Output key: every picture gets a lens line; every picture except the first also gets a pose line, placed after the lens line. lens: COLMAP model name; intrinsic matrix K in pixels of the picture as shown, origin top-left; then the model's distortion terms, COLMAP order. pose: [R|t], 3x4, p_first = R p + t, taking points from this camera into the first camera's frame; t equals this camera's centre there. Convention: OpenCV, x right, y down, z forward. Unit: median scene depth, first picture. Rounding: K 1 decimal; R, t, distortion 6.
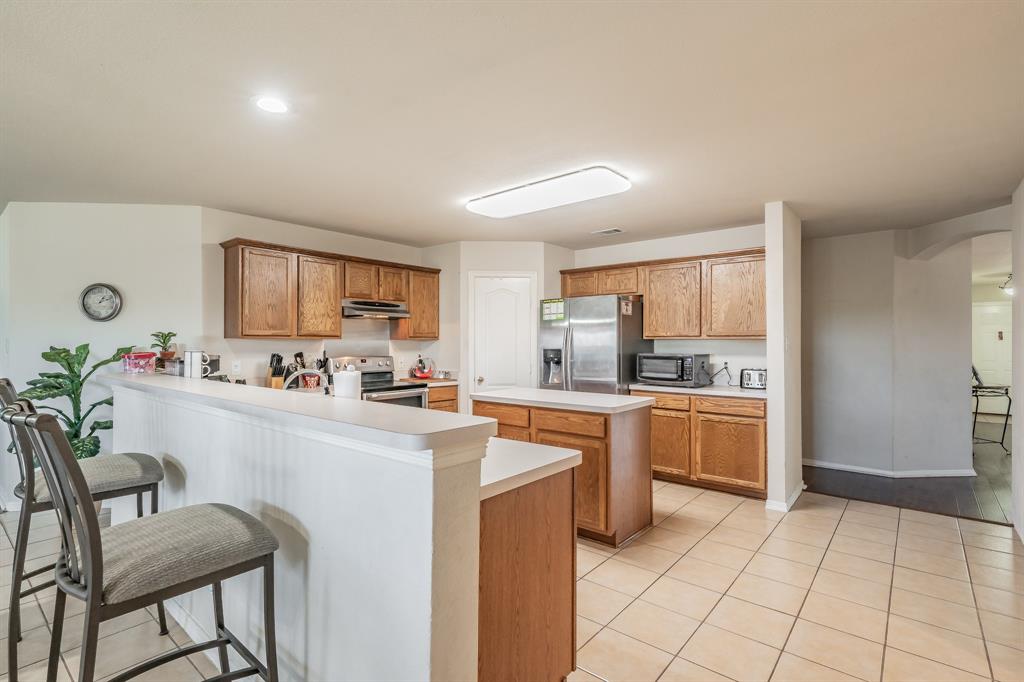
lens RADIAL K [[484.8, 0, 510.1], [0, 484.8, 346.2], [0, 0, 1]] dist [0.009660, 0.001506]
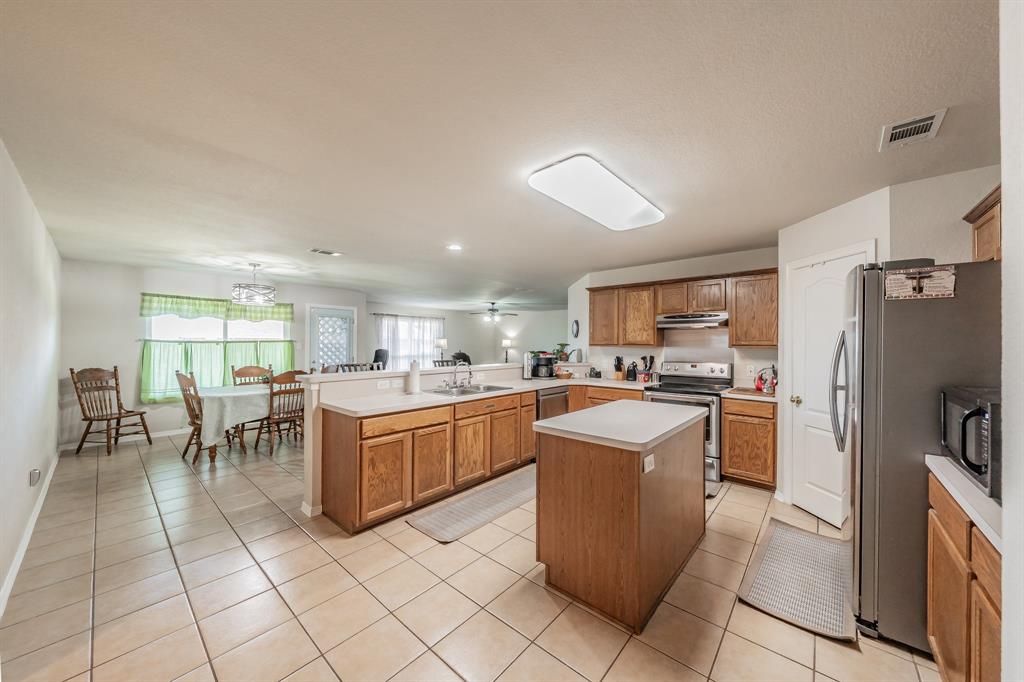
lens RADIAL K [[357.5, 0, 515.2], [0, 357.5, 347.9], [0, 0, 1]] dist [0.000627, 0.001277]
pose [[-0.009667, 0.011385, -0.999888, 0.612299], [-0.012303, 0.999858, 0.011504, -0.019094], [0.999878, 0.012413, -0.009525, 0.659577]]
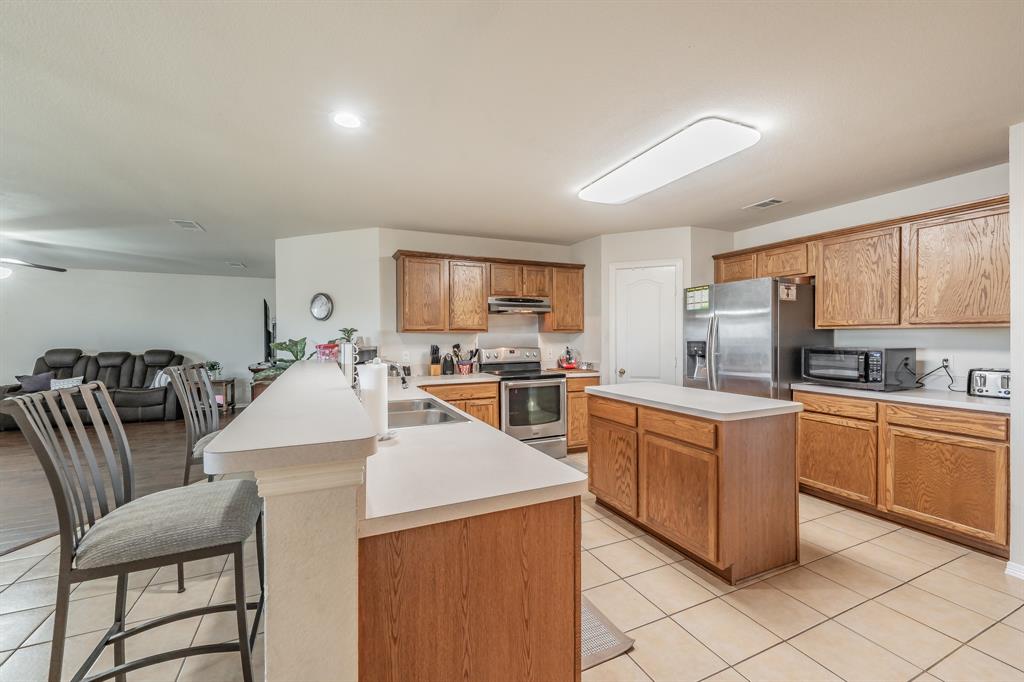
lens RADIAL K [[420.1, 0, 517.7], [0, 420.1, 344.0], [0, 0, 1]] dist [0.002545, 0.000585]
pose [[0.905283, 0.002797, -0.424801, 0.133914], [0.002703, 0.999920, 0.012343, 0.000538], [0.424801, -0.012322, 0.905203, 0.149125]]
